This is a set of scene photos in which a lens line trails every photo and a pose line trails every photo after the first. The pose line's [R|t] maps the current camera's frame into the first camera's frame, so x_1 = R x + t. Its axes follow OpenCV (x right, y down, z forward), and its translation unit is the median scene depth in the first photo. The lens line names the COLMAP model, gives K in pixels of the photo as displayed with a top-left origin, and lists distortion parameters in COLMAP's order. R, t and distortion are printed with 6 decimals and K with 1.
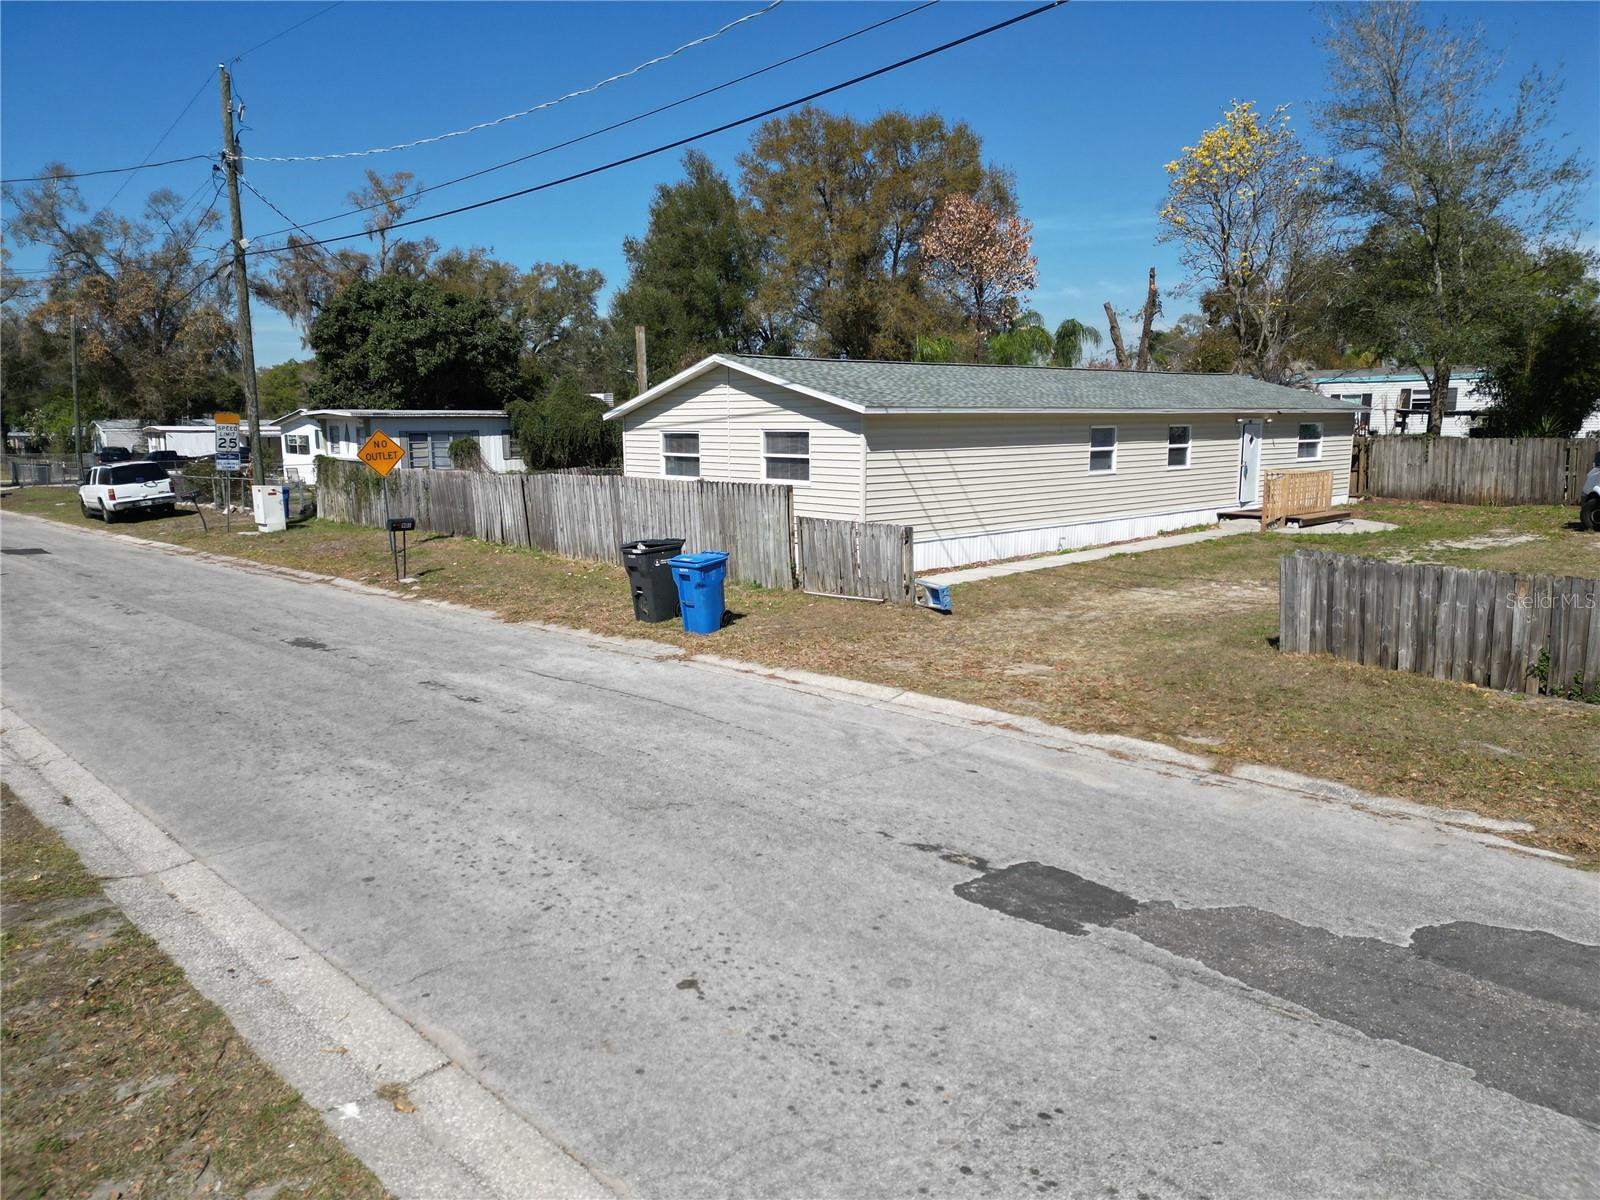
lens RADIAL K [[1110.9, 0, 795.8], [0, 1110.9, 600.7], [0, 0, 1]] dist [0.090071, -0.094179]
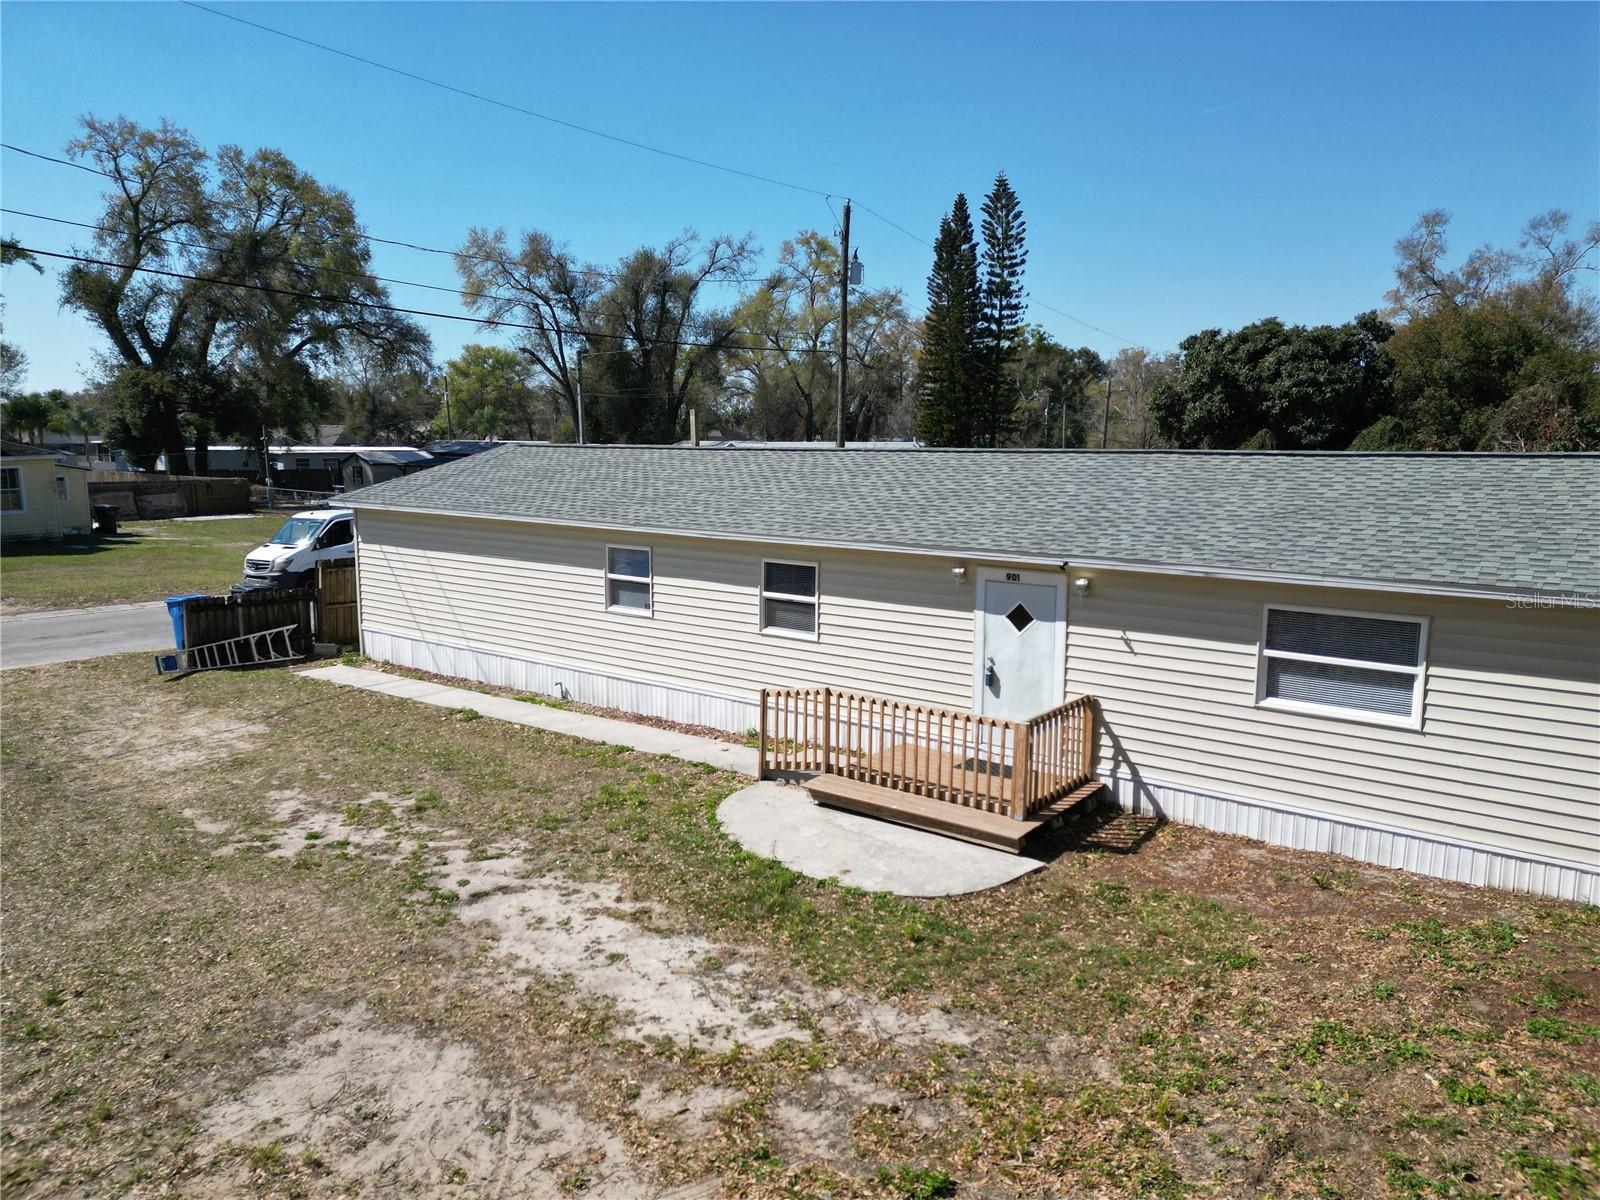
lens RADIAL K [[1110.9, 0, 795.8], [0, 1110.9, 600.7], [0, 0, 1]] dist [0.090071, -0.094179]
pose [[0.176655, 0.146448, -0.973317, 0.777016], [-0.164119, 0.979408, 0.117577, -0.176689], [0.970494, 0.138970, 0.197052, 0.775399]]
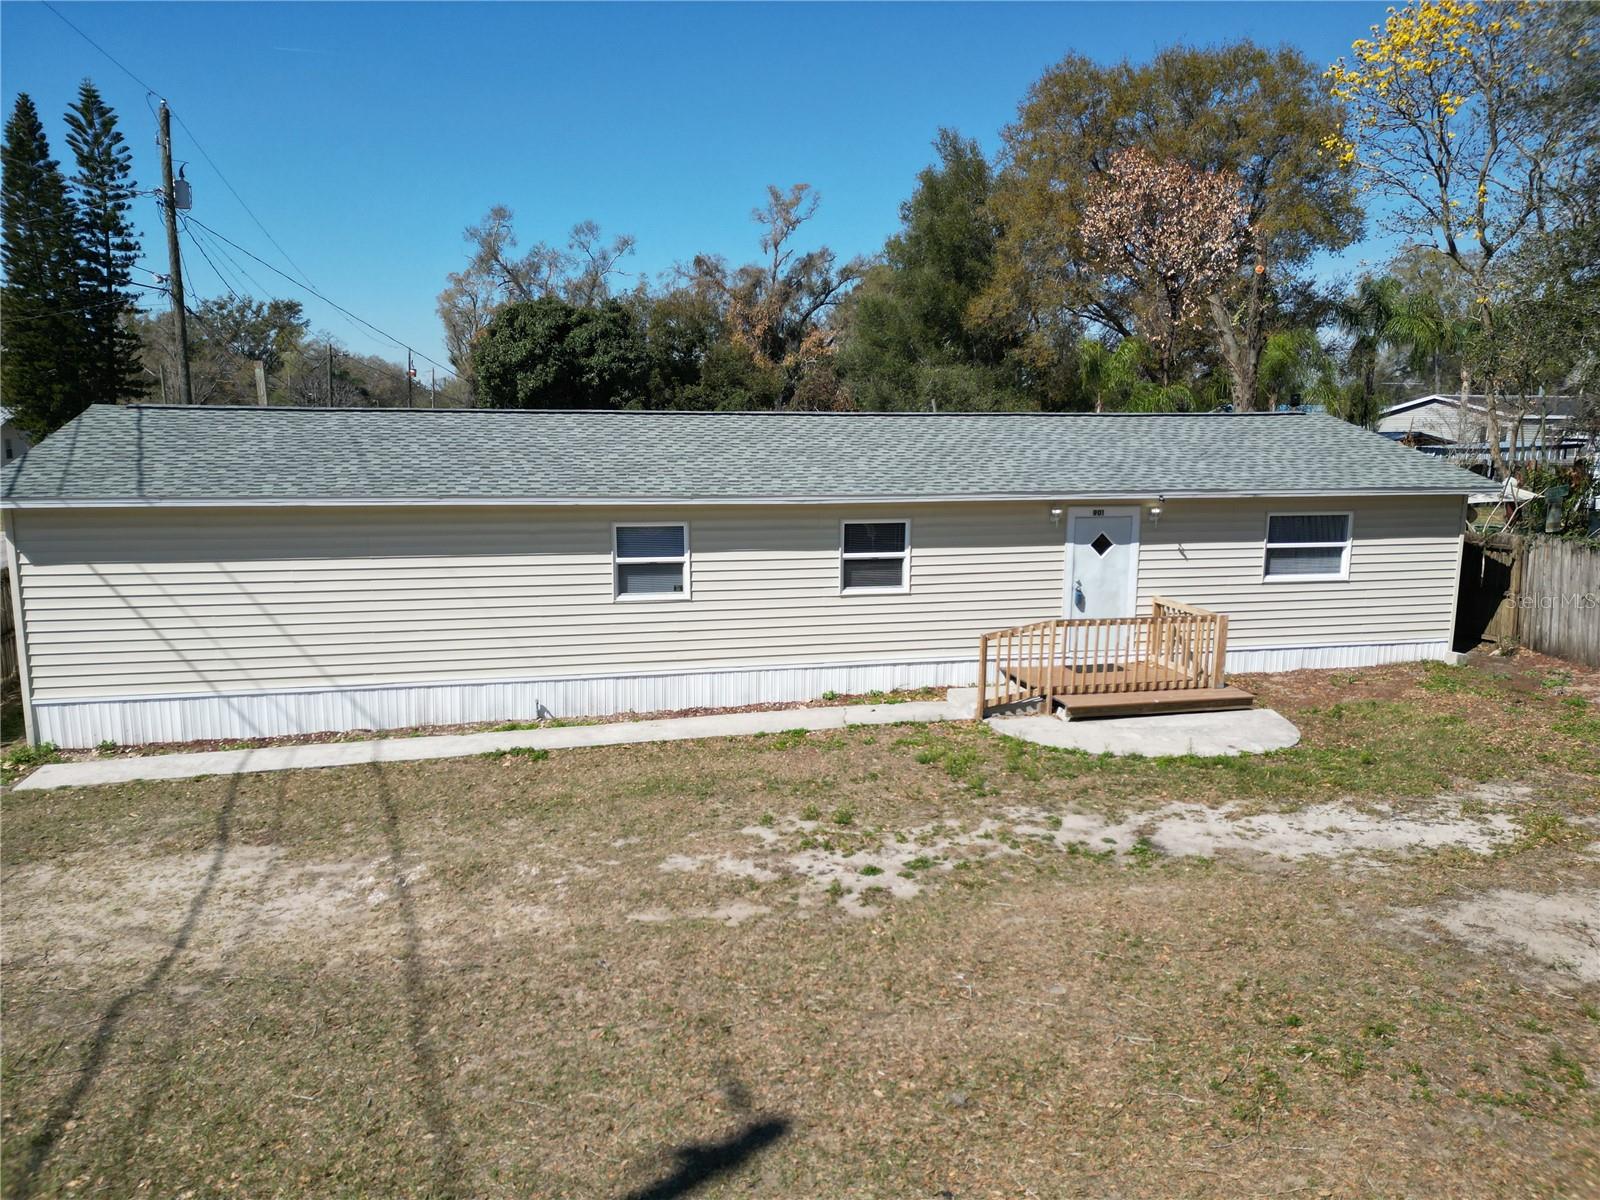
lens RADIAL K [[1110.9, 0, 795.8], [0, 1110.9, 600.7], [0, 0, 1]] dist [0.090071, -0.094179]
pose [[0.873177, 0.088308, -0.479336, 0.511142], [-0.086833, 0.995902, 0.025295, -0.108734], [0.479605, 0.019535, 0.877267, 0.405275]]
